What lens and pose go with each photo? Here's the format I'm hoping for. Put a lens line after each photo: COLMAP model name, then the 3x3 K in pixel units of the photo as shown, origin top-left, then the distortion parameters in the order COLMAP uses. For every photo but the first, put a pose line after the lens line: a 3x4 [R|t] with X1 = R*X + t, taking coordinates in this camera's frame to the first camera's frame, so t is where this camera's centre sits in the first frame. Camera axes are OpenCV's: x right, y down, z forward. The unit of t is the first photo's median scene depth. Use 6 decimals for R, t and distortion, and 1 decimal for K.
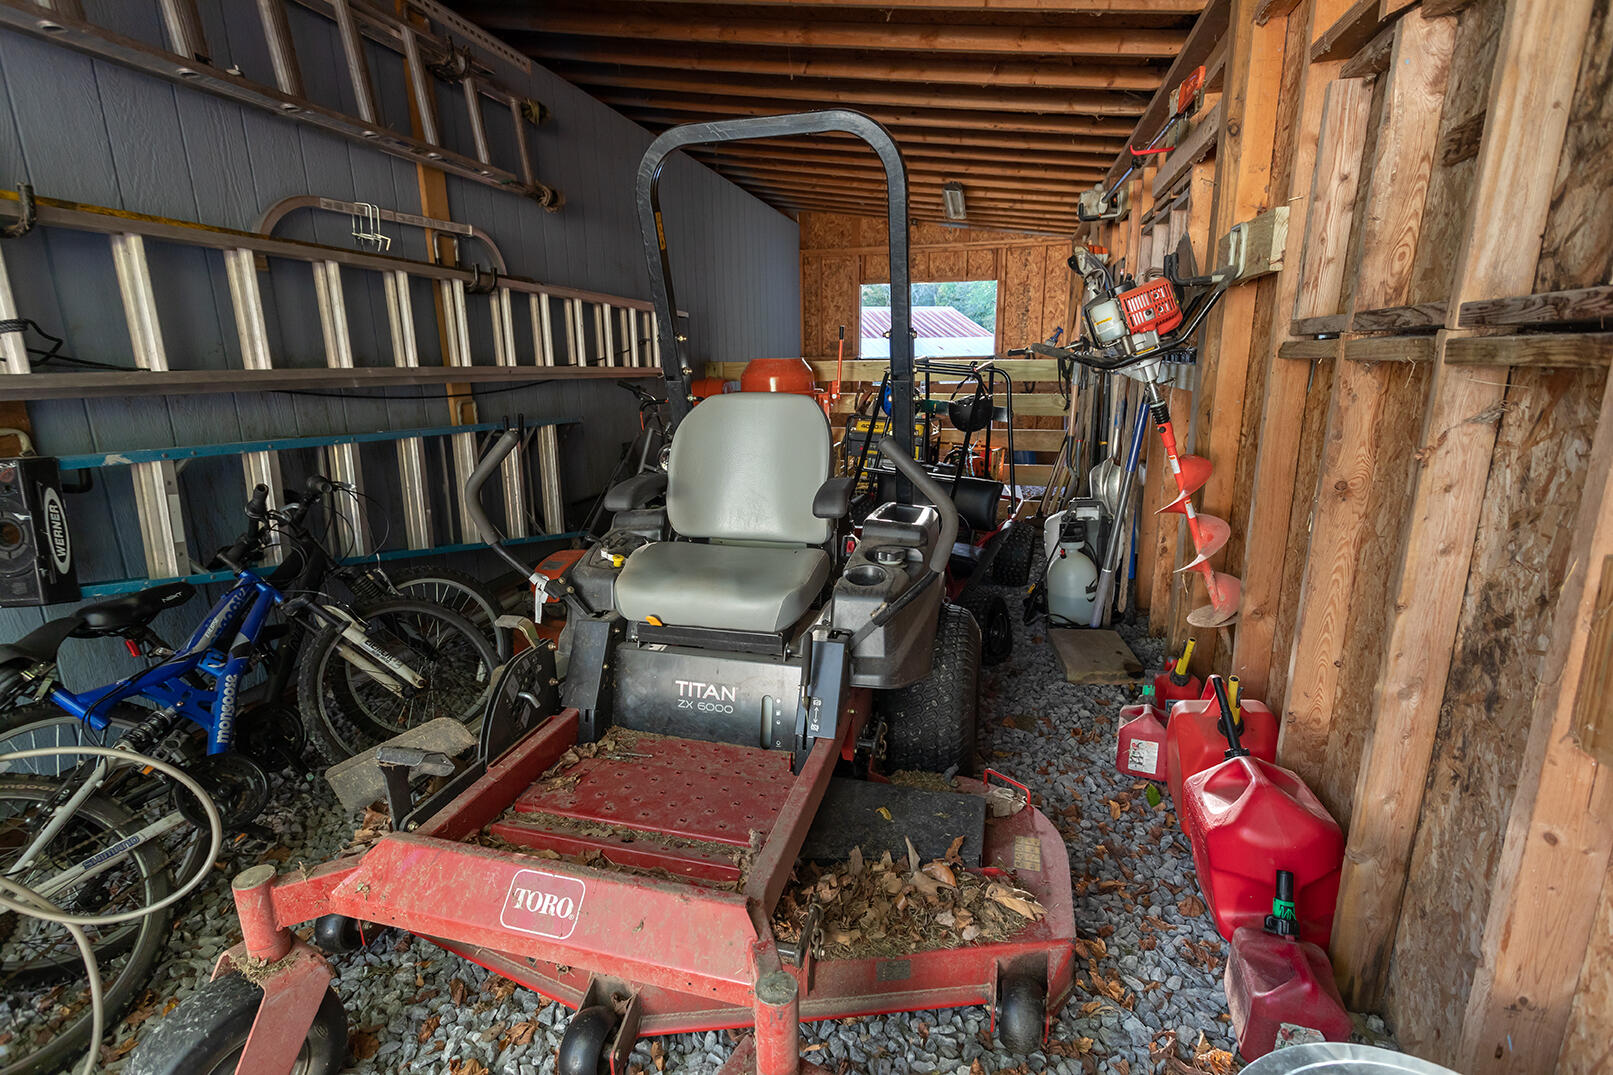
lens RADIAL K [[751.8, 0, 802.1], [0, 751.8, 535.0], [0, 0, 1]] dist [0.000073, 0.000003]
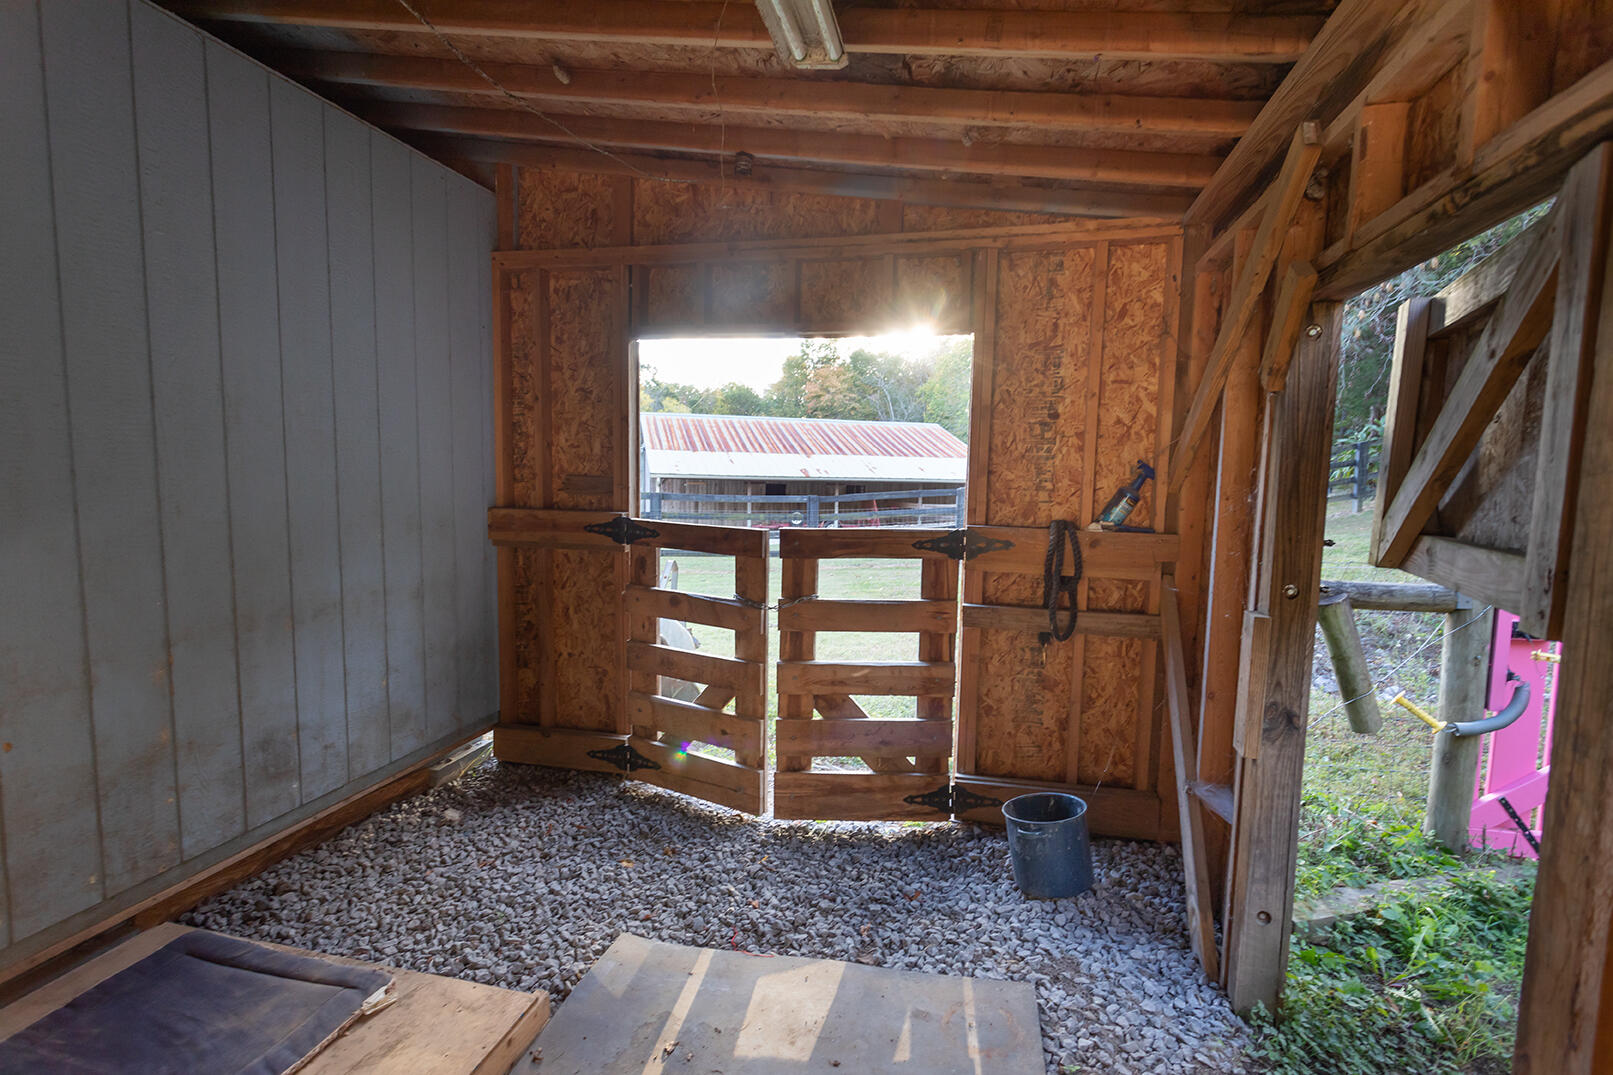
lens RADIAL K [[751.8, 0, 809.1], [0, 751.8, 542.8], [0, 0, 1]] dist [0.000073, 0.000003]
pose [[0.999228, 0.034469, 0.018829, 0.173923], [-0.031647, 0.990506, -0.133780, -0.182866], [-0.023261, 0.133081, 0.990832, 0.644353]]
